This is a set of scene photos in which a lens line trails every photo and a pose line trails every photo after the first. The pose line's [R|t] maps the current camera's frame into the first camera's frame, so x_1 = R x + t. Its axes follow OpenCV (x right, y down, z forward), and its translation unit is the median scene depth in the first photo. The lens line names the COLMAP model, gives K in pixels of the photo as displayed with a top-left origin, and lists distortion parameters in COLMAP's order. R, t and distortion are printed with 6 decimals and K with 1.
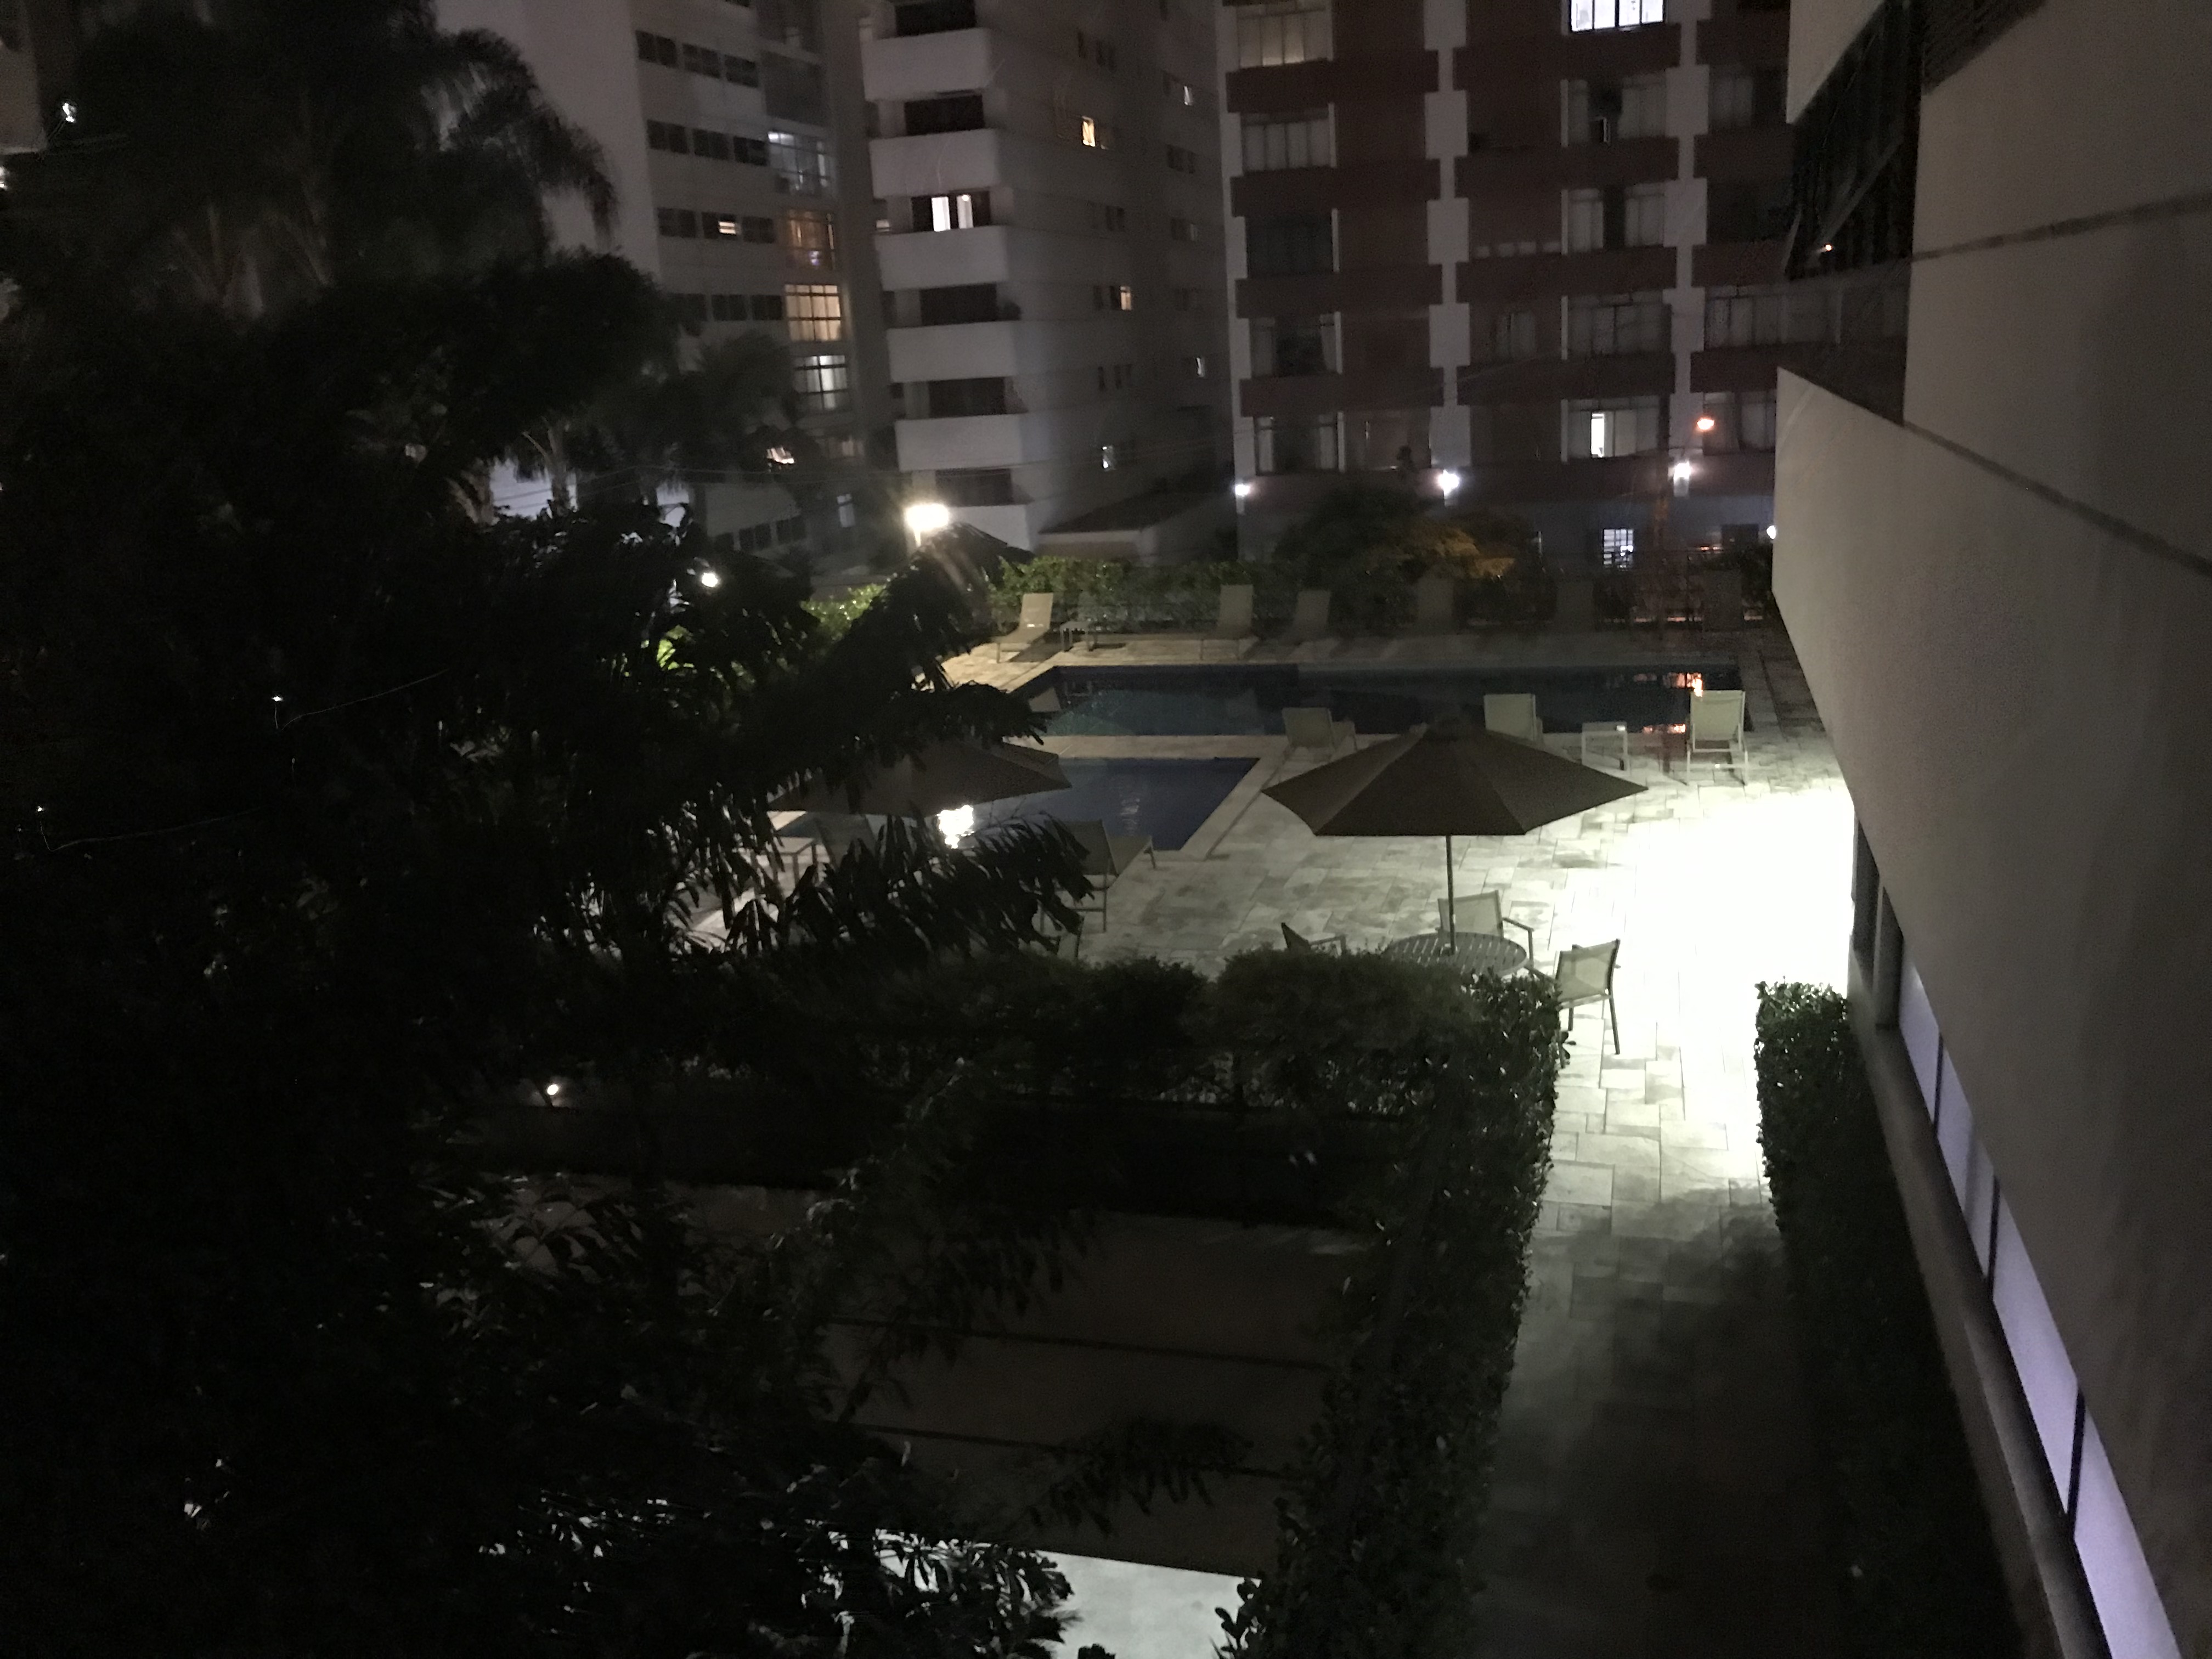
lens RADIAL K [[1823.2, 0, 1091.2], [0, 1823.2, 834.6], [0, 0, 1]] dist [0.013463, 0.017150]
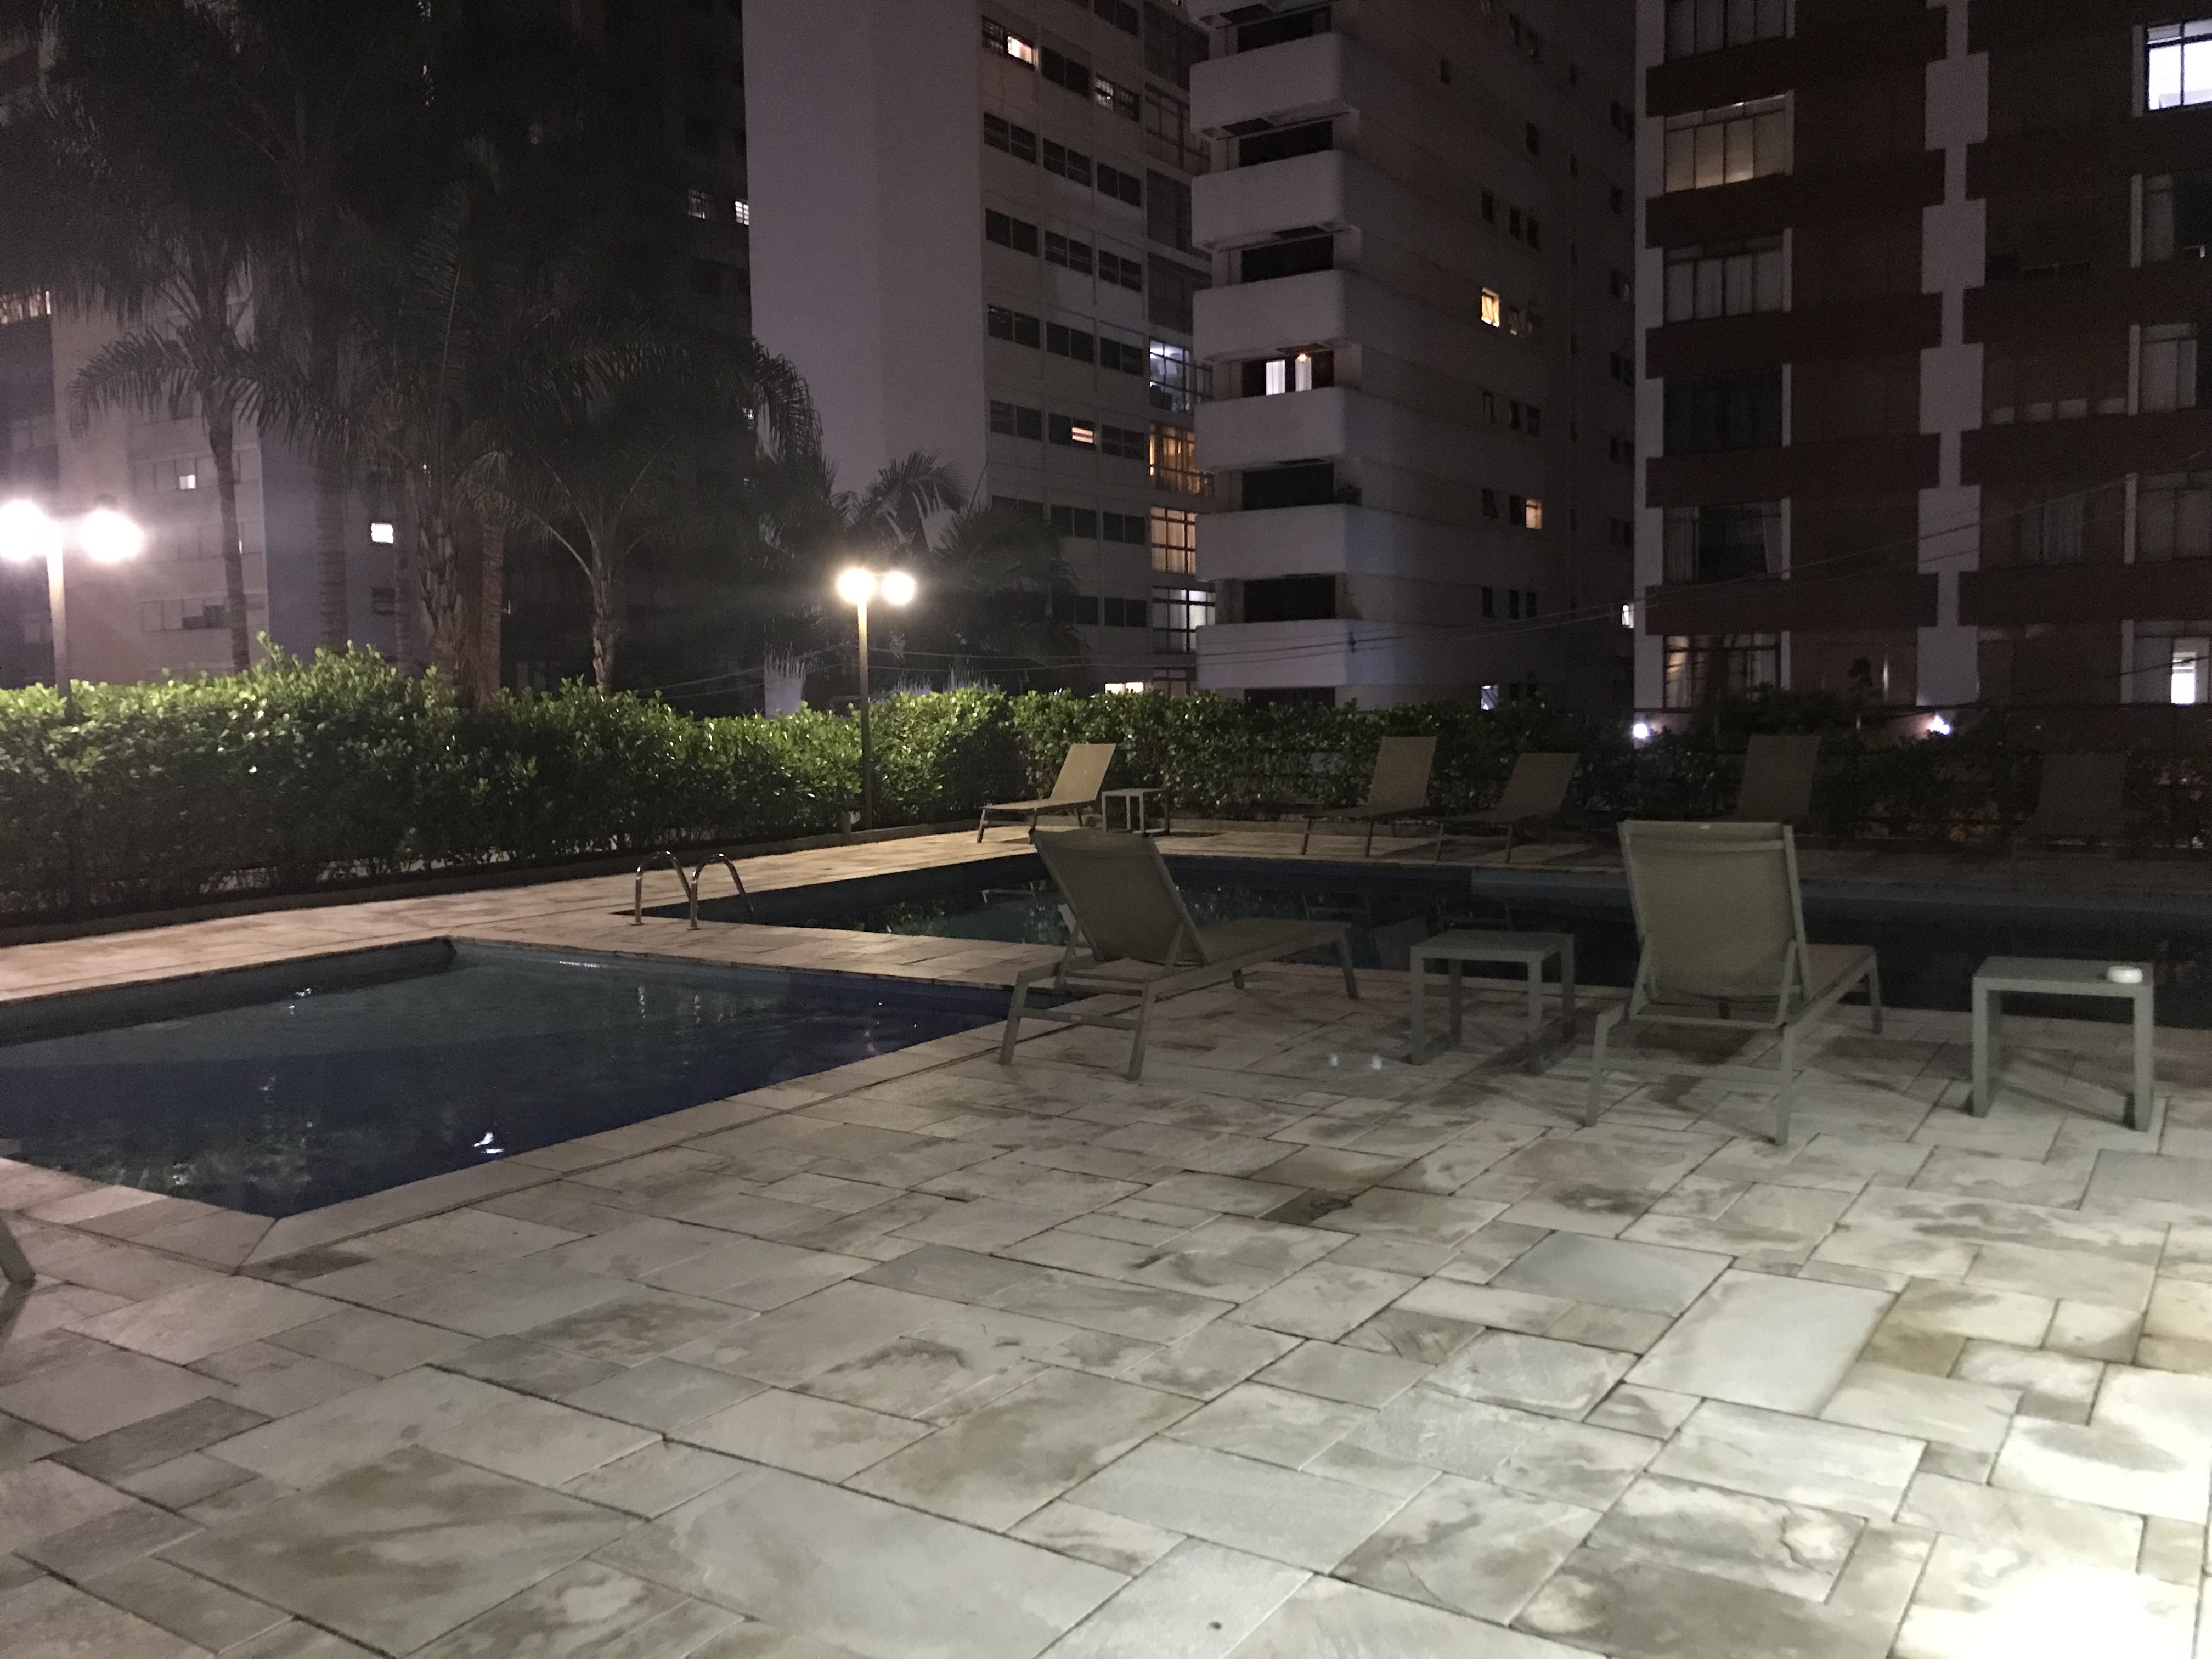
lens RADIAL K [[1823.2, 0, 1127.2], [0, 1823.2, 813.2], [0, 0, 1]] dist [0.013463, 0.017150]
pose [[0.962365, 0.065969, -0.263632, 0.081974], [-0.114293, 0.978375, -0.172395, -0.006299], [0.246558, 0.196039, 0.949093, 0.263072]]
